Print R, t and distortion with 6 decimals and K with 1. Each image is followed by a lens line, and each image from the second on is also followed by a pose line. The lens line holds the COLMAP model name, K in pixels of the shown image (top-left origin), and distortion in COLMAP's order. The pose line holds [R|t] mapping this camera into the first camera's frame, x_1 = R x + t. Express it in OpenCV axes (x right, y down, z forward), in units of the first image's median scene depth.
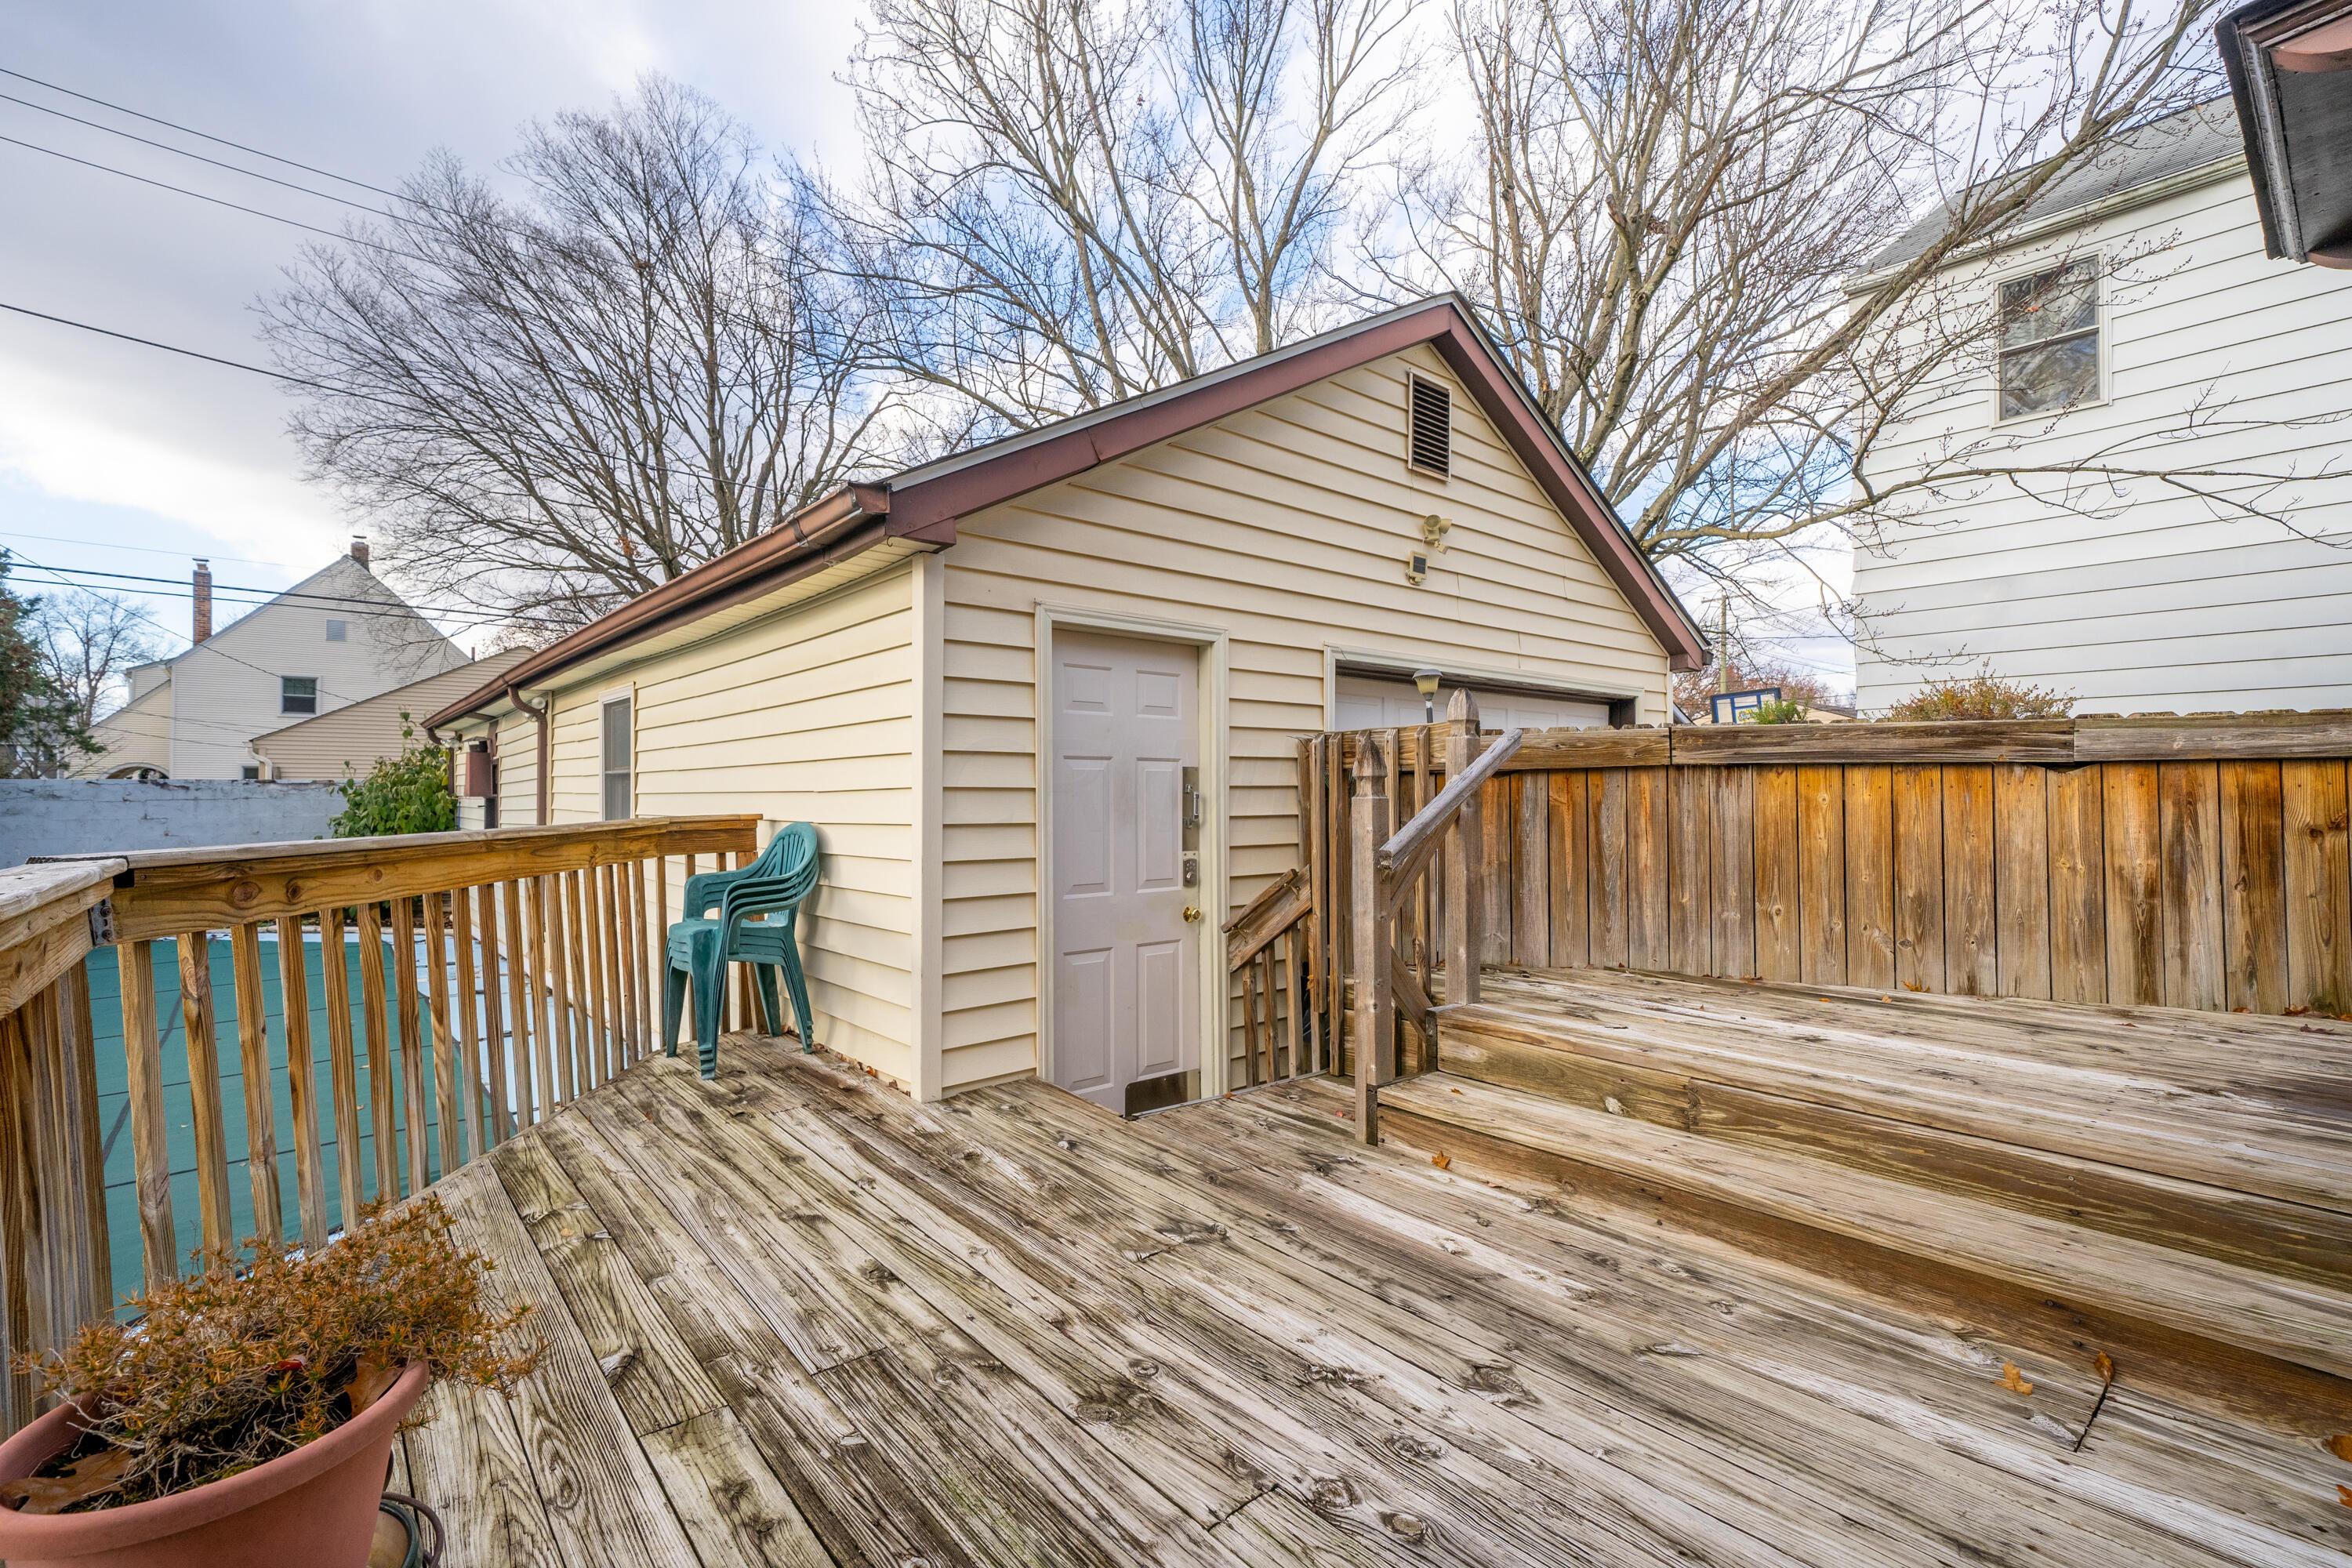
lens RADIAL K [[1064.4, 0, 1171.8], [0, 1064.4, 763.6], [0, 0, 1]] dist [0.000027, -0.000116]
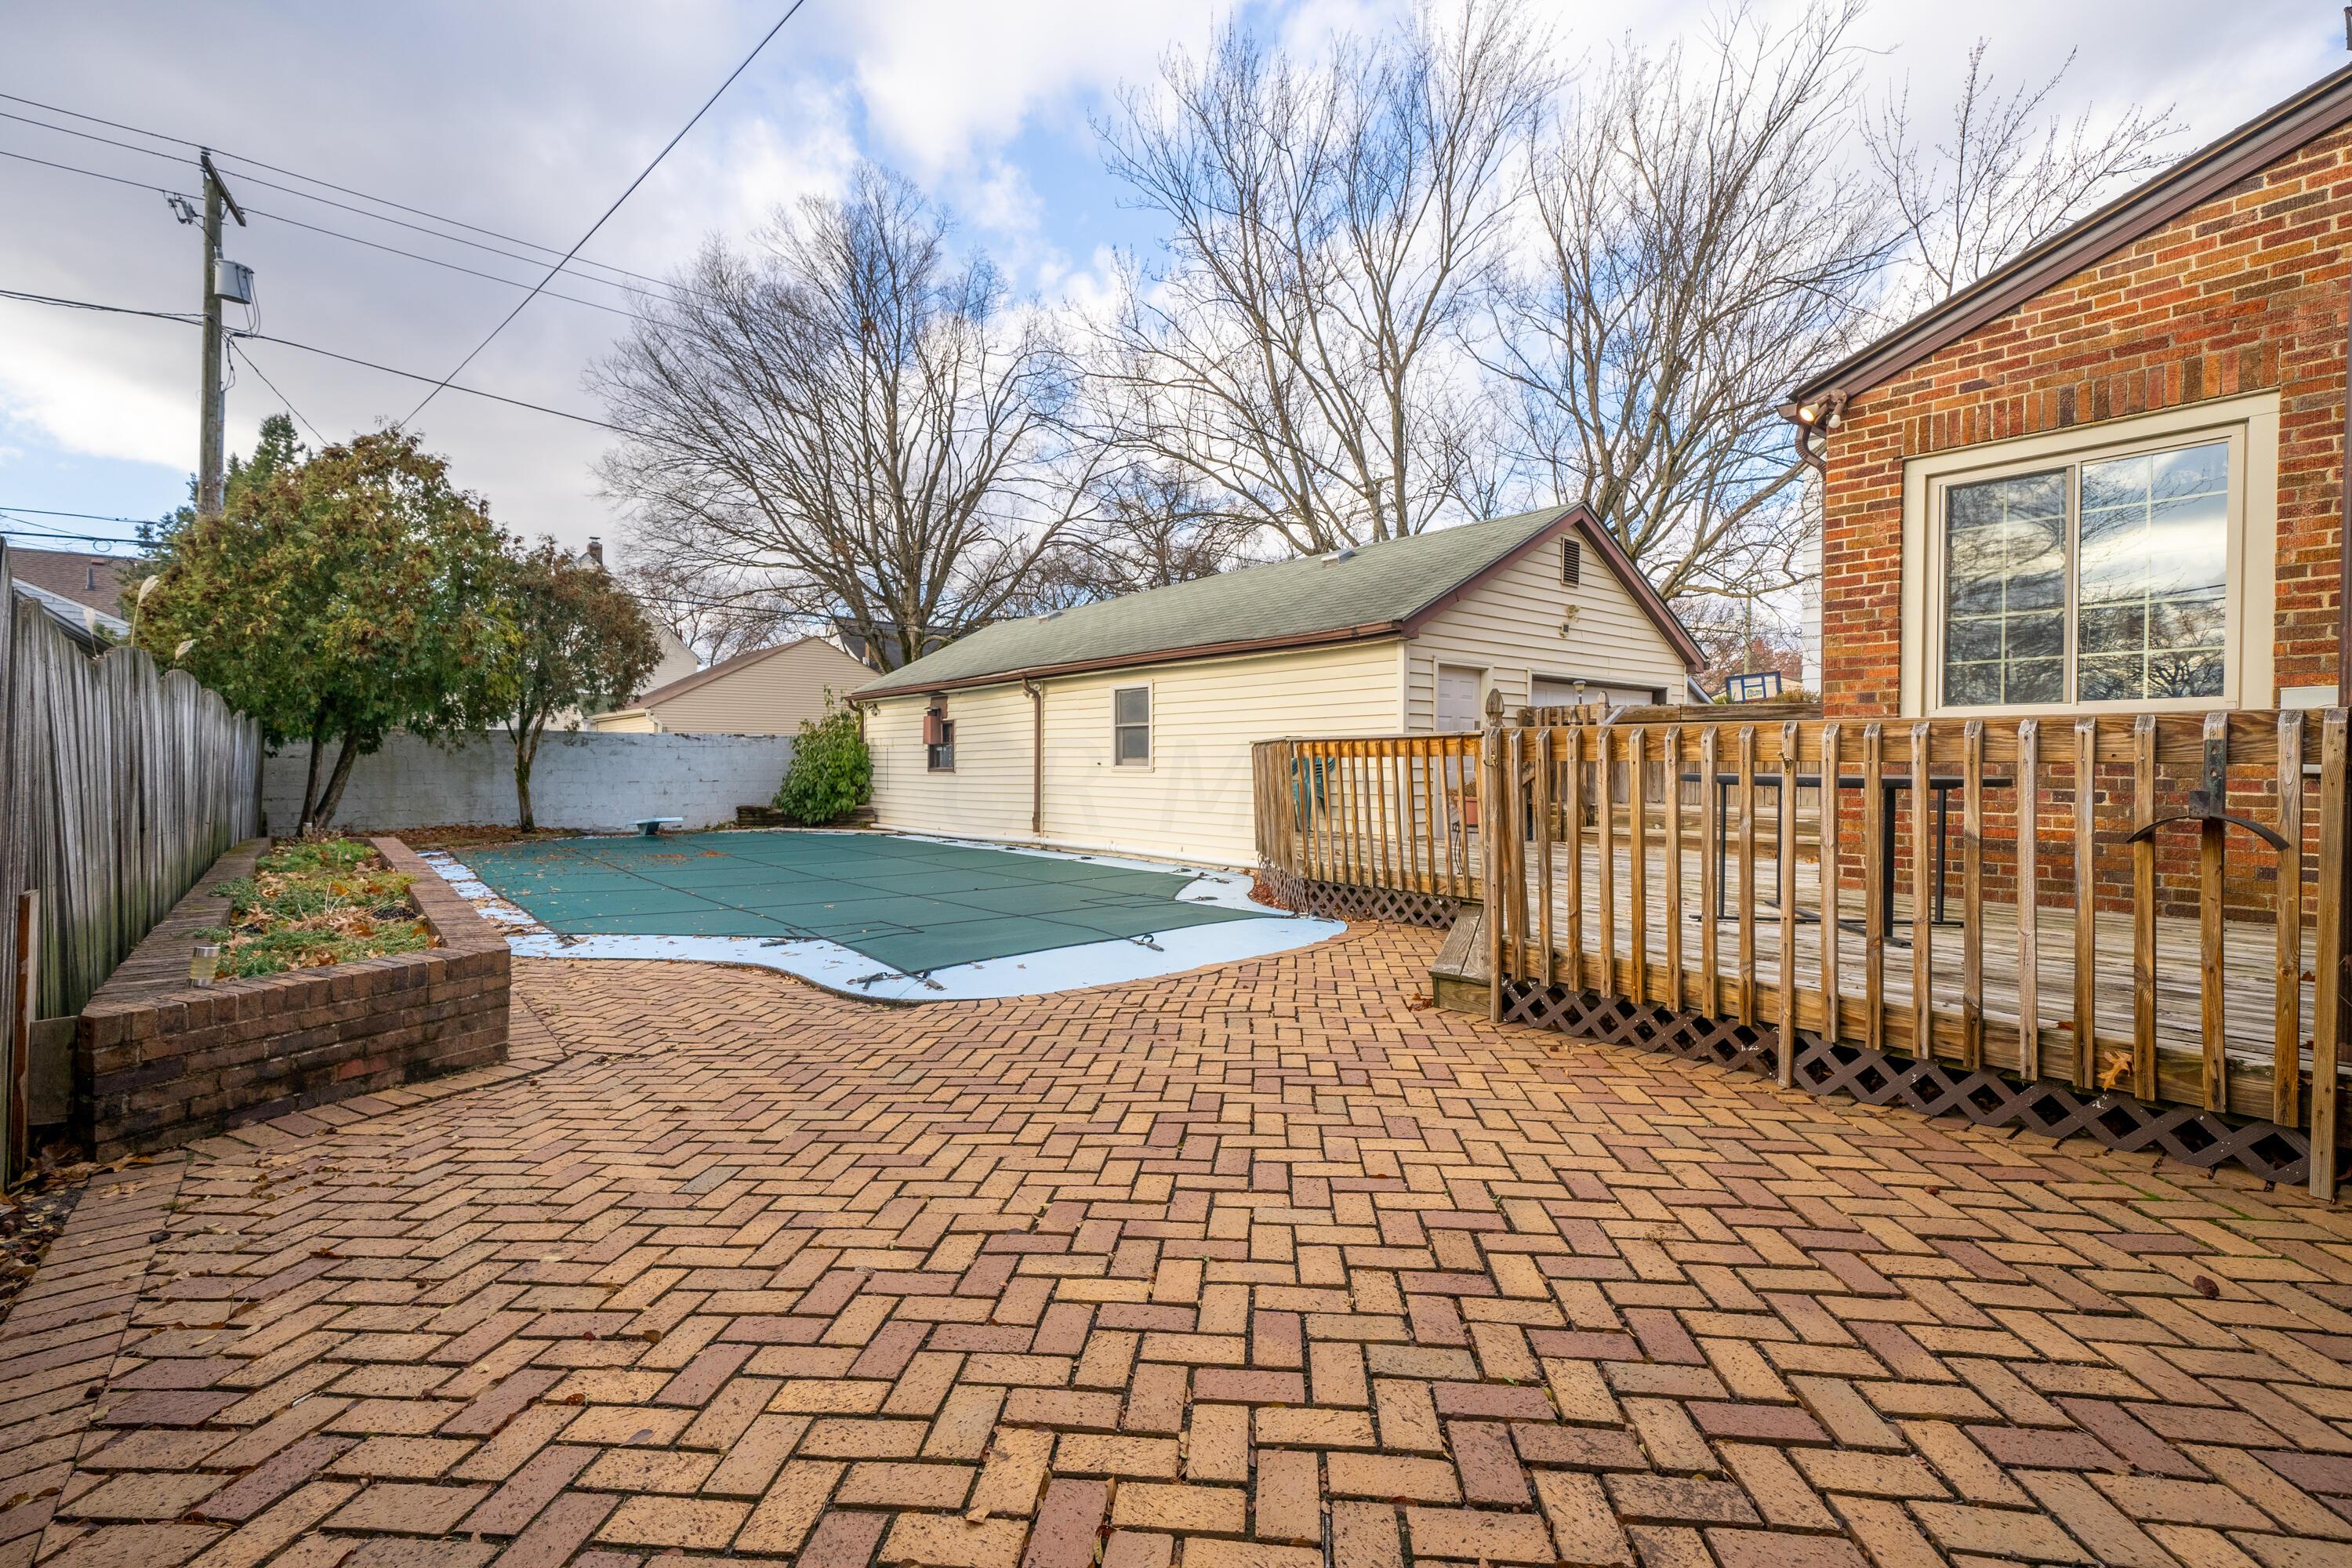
lens RADIAL K [[1064.4, 0, 1171.8], [0, 1064.4, 763.6], [0, 0, 1]] dist [0.000027, -0.000116]
pose [[0.999832, 0.004695, -0.017728, -0.461505], [-0.004230, 0.999649, 0.026159, 0.028553], [0.017845, -0.026079, 0.999501, -1.026204]]
